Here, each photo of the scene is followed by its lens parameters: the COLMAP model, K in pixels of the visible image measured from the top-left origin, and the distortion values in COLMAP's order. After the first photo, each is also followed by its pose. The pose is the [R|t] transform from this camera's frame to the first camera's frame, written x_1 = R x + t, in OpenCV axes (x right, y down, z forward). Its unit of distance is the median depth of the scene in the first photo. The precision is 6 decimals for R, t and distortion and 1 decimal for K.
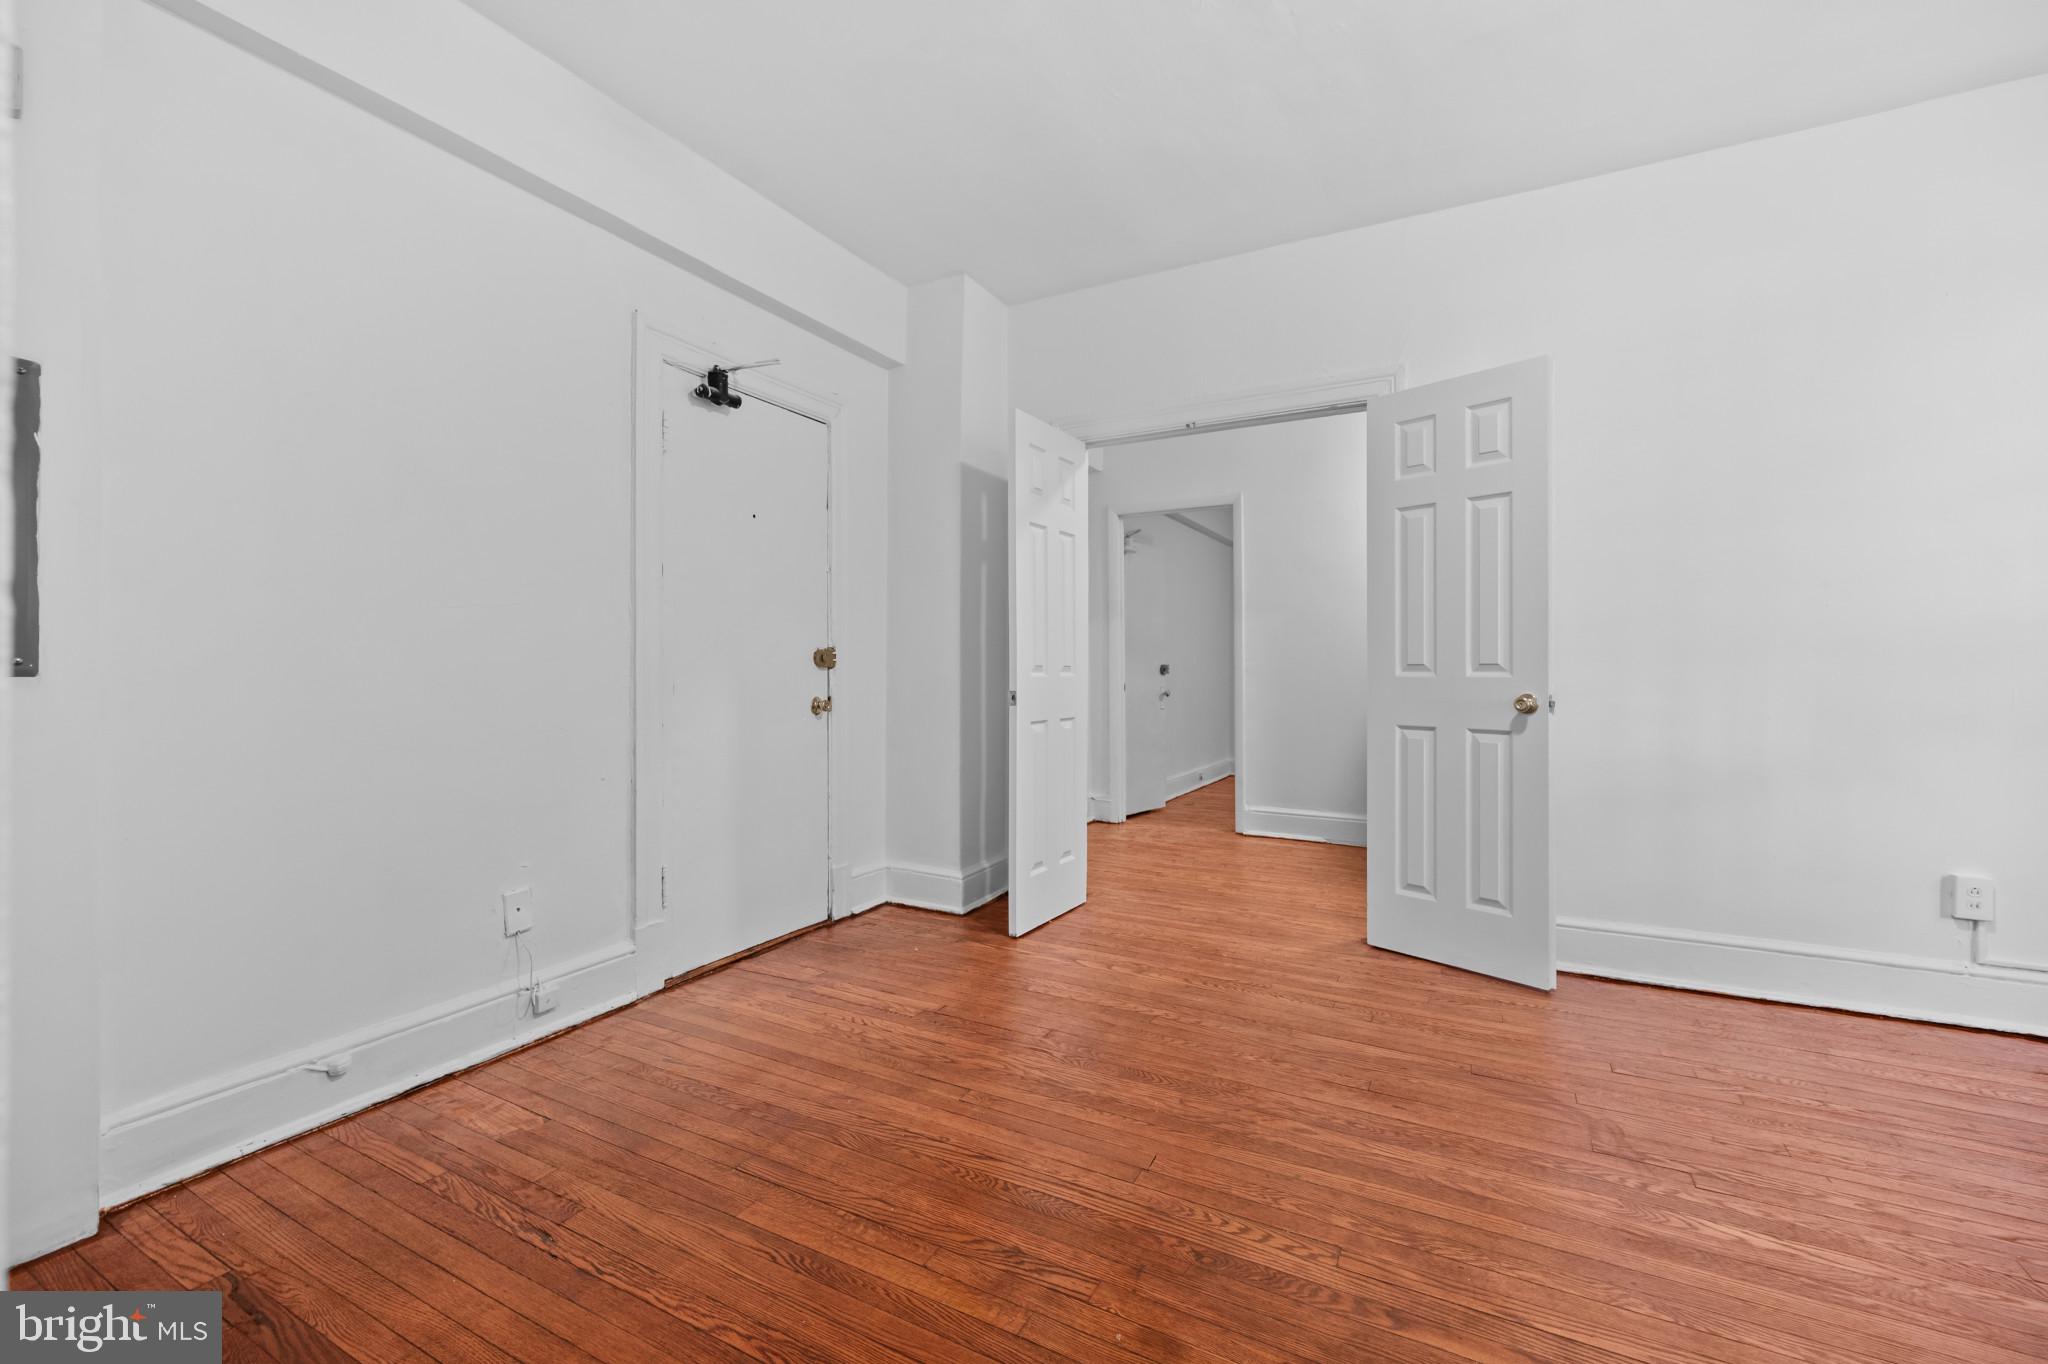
lens RADIAL K [[872.1, 0, 1020.1], [0, 872.1, 668.5], [0, 0, 1]] dist [-0.000548, -0.000092]
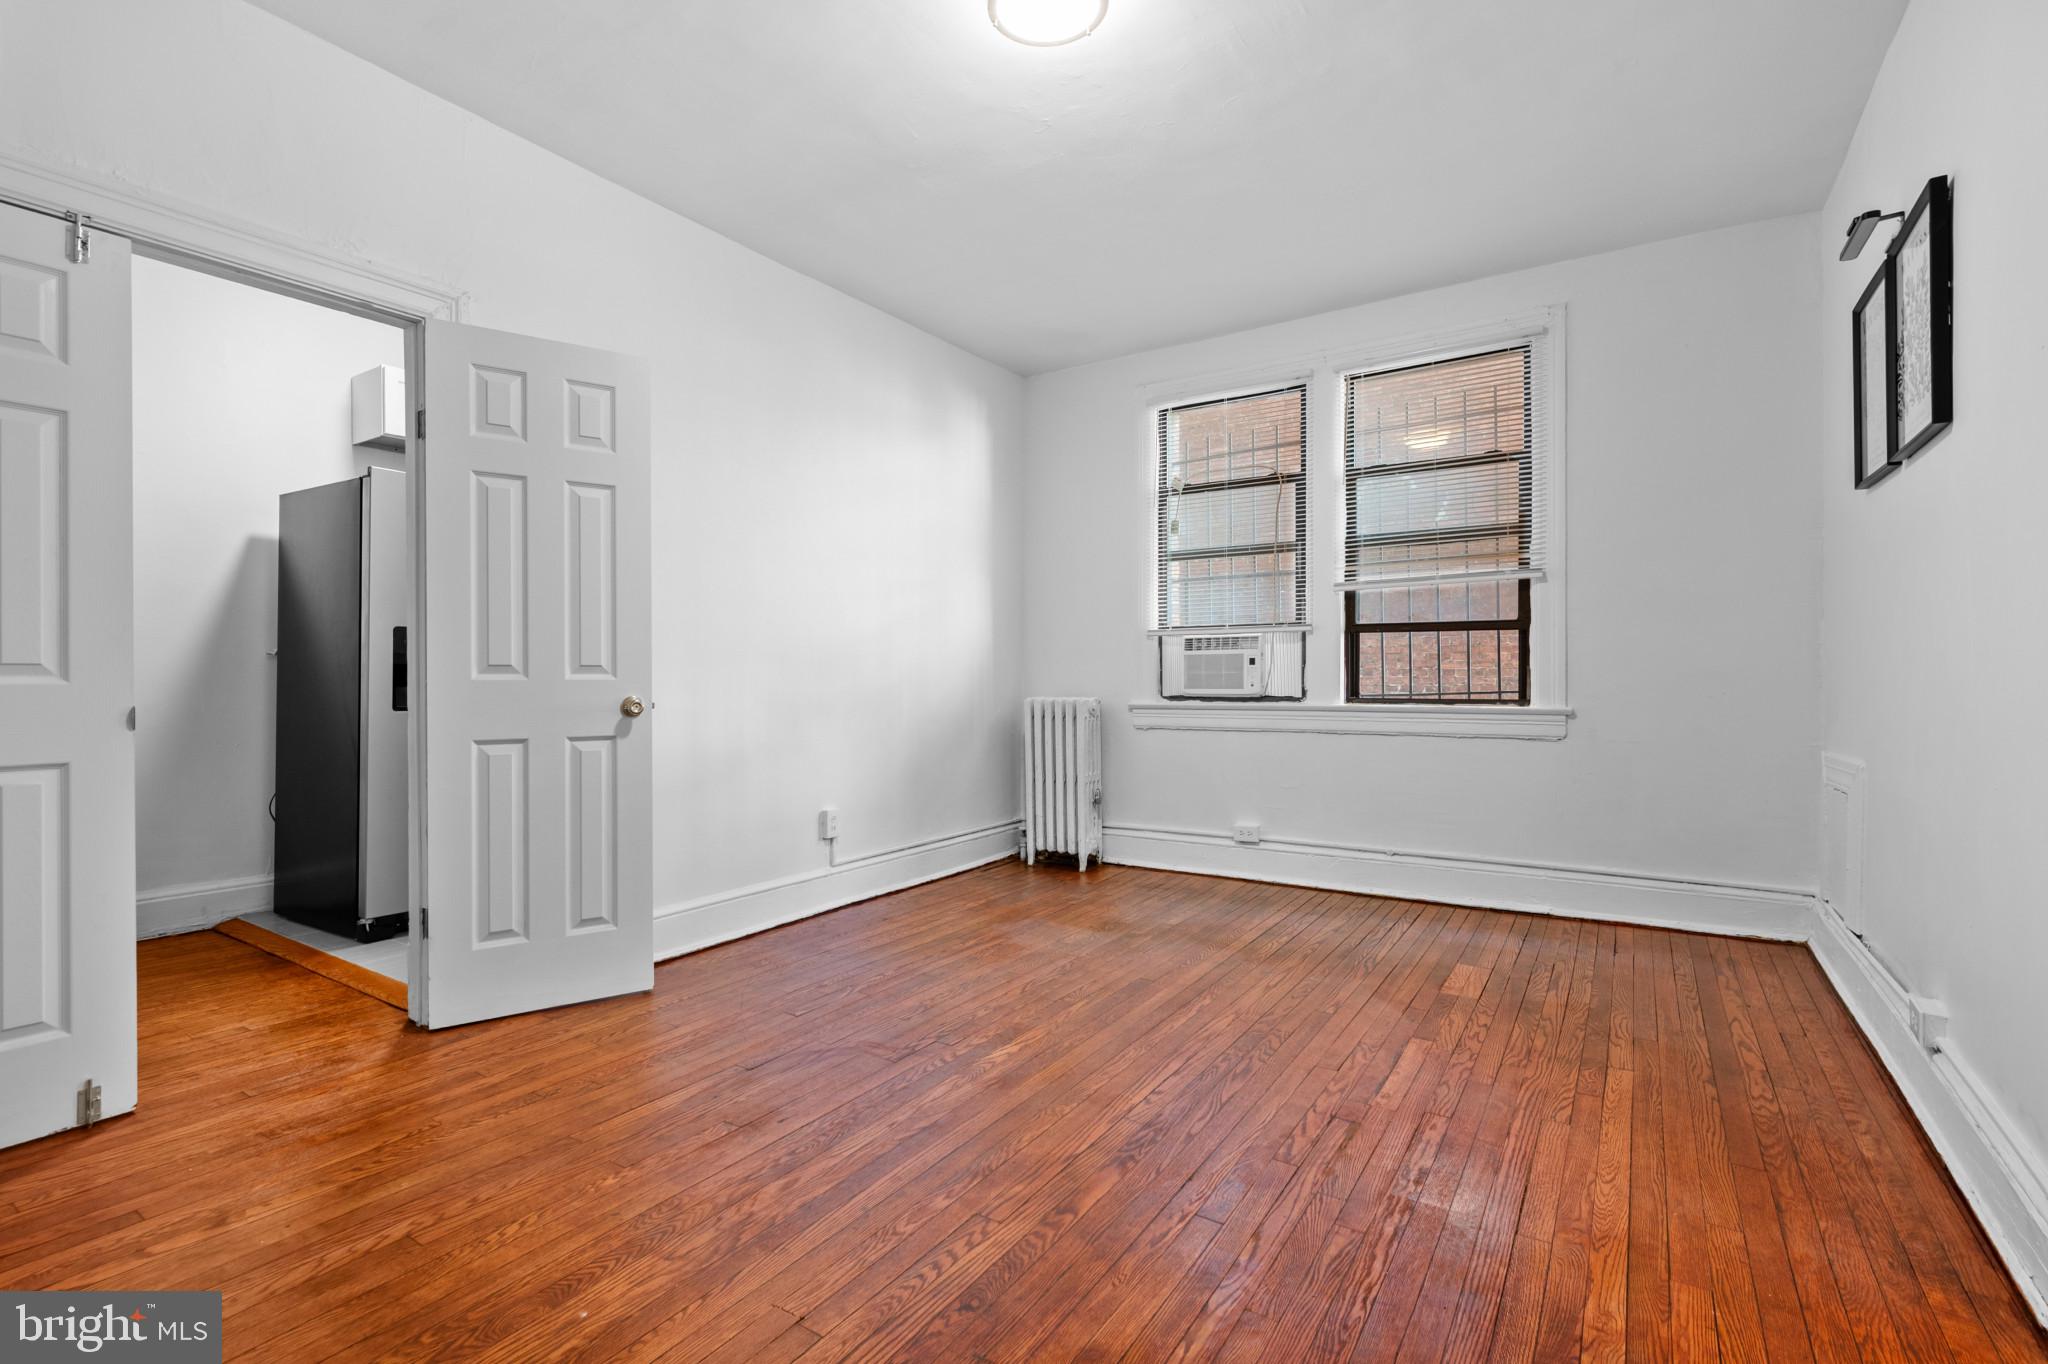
lens RADIAL K [[929.0, 0, 1013.8], [0, 929.0, 674.7], [0, 0, 1]] dist [0.001765, 0.000120]
pose [[0.085587, -0.000788, 0.996330, -0.478736], [-0.000844, 0.999999, 0.000863, 0.003904], [-0.996330, -0.000914, 0.085586, 0.542945]]
